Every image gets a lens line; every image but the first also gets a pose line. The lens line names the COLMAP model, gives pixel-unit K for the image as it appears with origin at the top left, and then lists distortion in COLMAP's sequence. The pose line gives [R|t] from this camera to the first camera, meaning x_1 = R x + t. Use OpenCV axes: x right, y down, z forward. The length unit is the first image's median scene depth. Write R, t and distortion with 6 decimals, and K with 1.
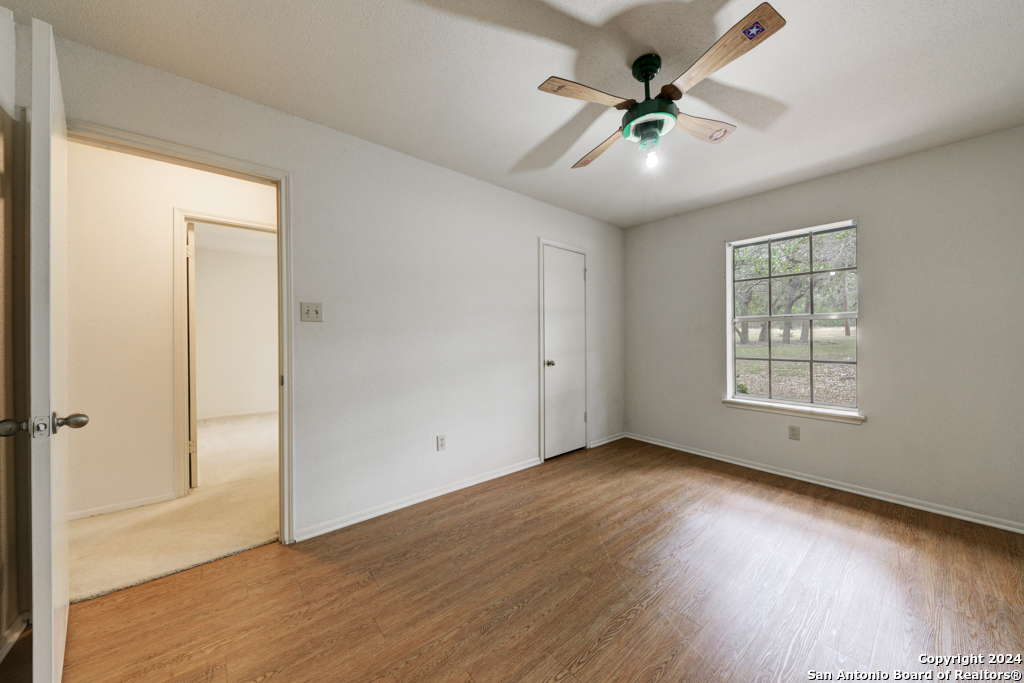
lens RADIAL K [[357.1, 0, 510.5], [0, 357.1, 340.7], [0, 0, 1]] dist [0.010423, -0.000224]
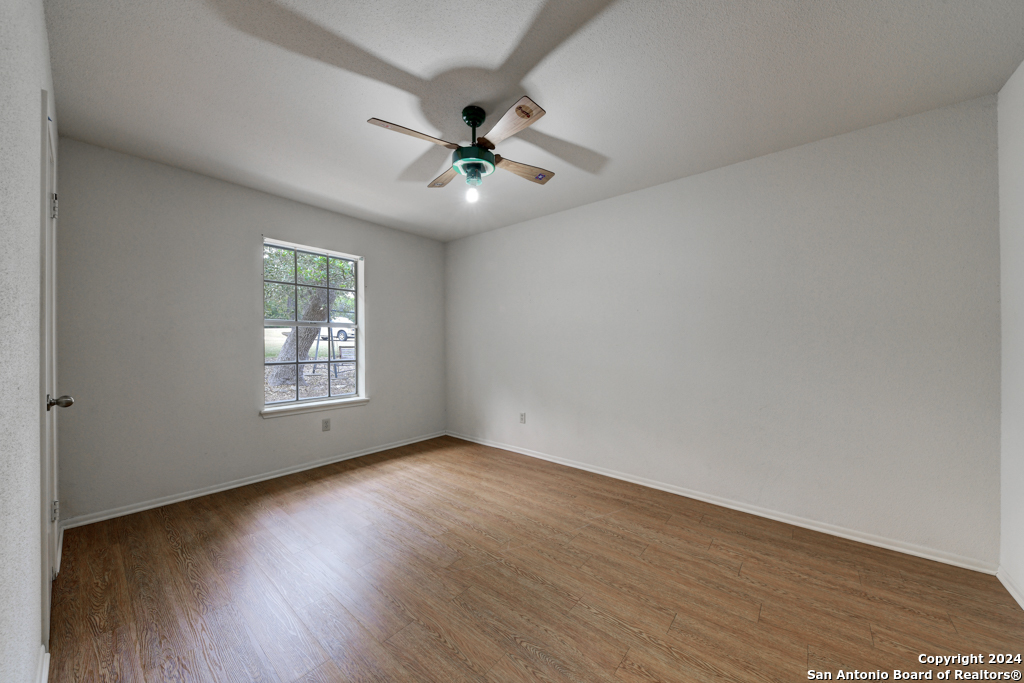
lens RADIAL K [[357.1, 0, 510.5], [0, 357.1, 340.7], [0, 0, 1]] dist [0.010423, -0.000224]
pose [[-0.187622, 0.005487, 0.982226, -0.498294], [0.002466, 0.999984, -0.005115, -0.009964], [-0.982238, 0.001462, -0.187632, 0.686324]]
